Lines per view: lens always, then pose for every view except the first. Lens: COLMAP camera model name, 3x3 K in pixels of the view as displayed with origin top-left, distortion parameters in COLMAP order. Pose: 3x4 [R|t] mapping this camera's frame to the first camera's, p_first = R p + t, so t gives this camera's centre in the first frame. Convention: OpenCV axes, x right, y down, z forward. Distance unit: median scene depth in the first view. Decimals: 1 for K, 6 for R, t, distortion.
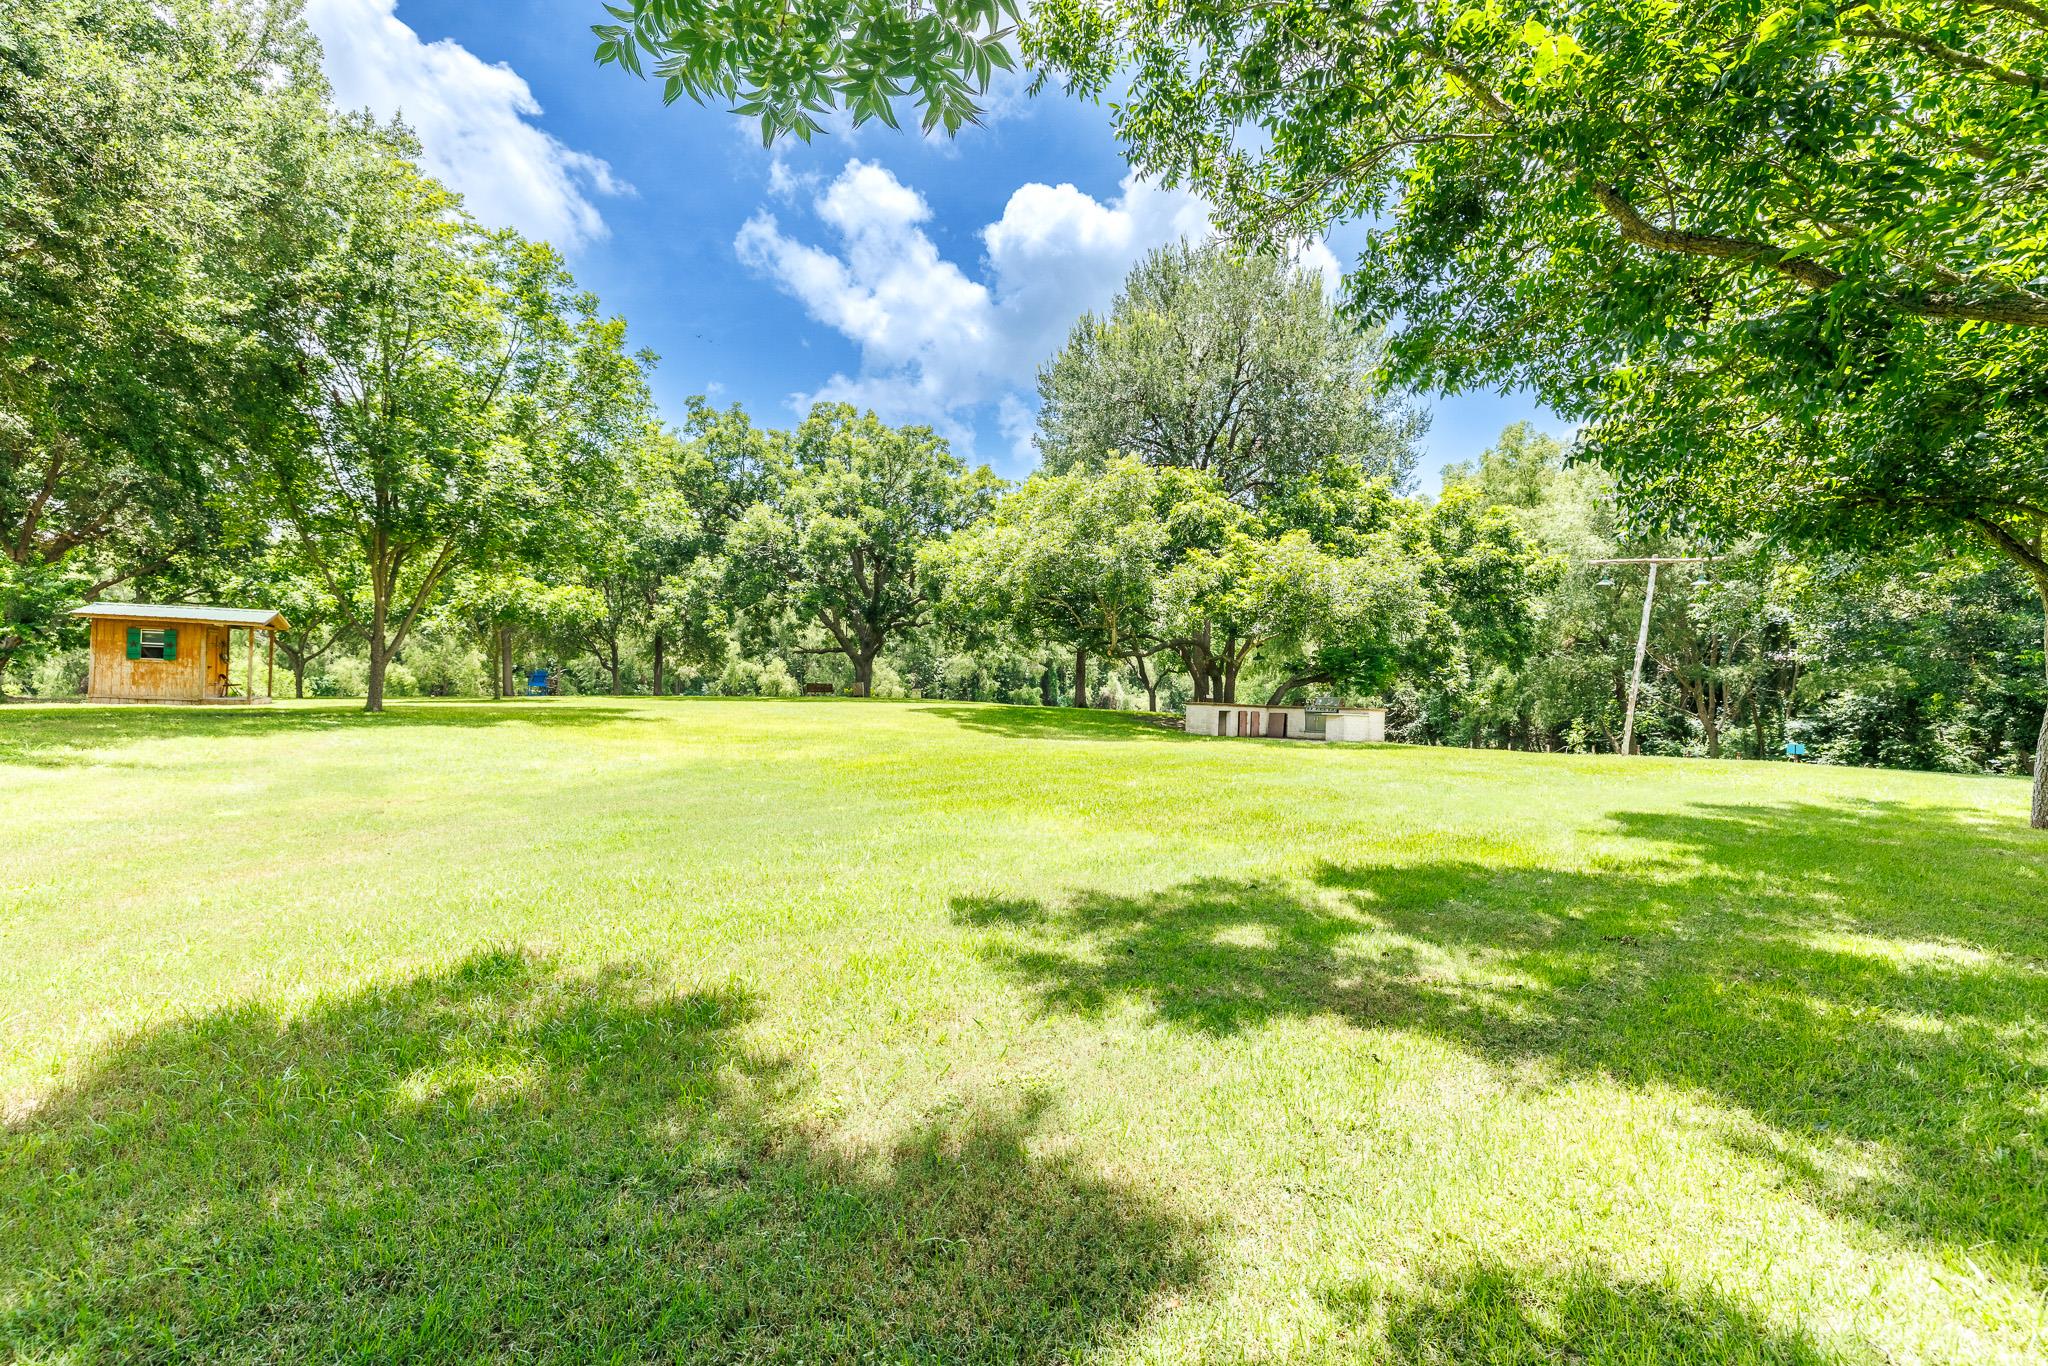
lens RADIAL K [[878.0, 0, 1018.3], [0, 878.0, 690.4], [0, 0, 1]] dist [0.000260, -0.000780]
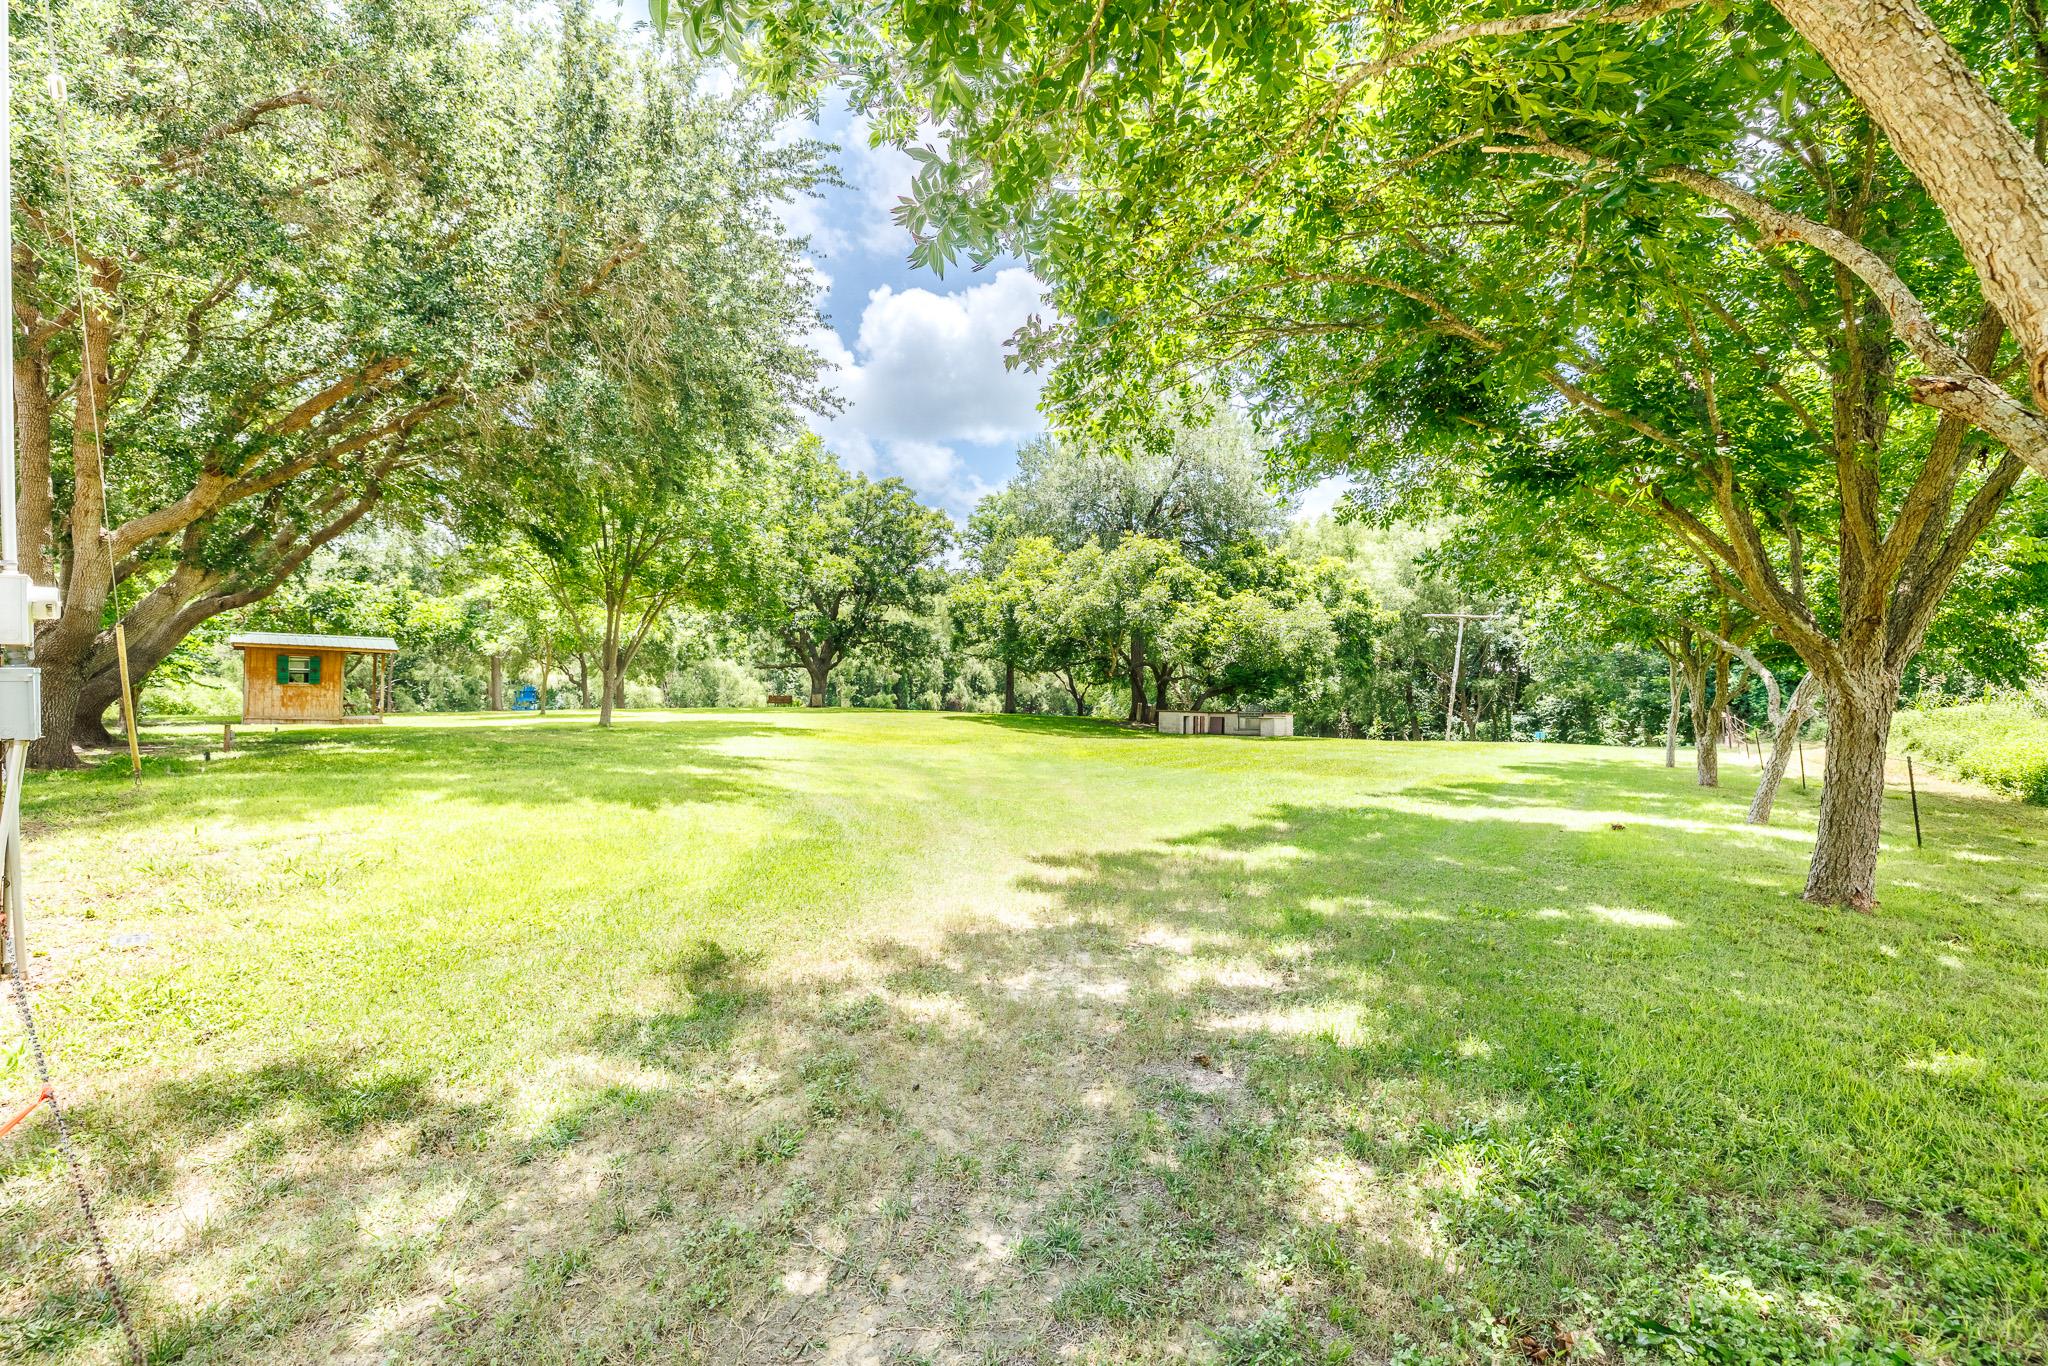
lens RADIAL K [[878.0, 0, 1018.3], [0, 878.0, 690.4], [0, 0, 1]] dist [0.000260, -0.000780]
pose [[0.970706, -0.007744, 0.240146, -0.346101], [0.008576, 0.999960, -0.002423, -0.015330], [-0.240118, 0.004411, 0.970734, -0.272626]]
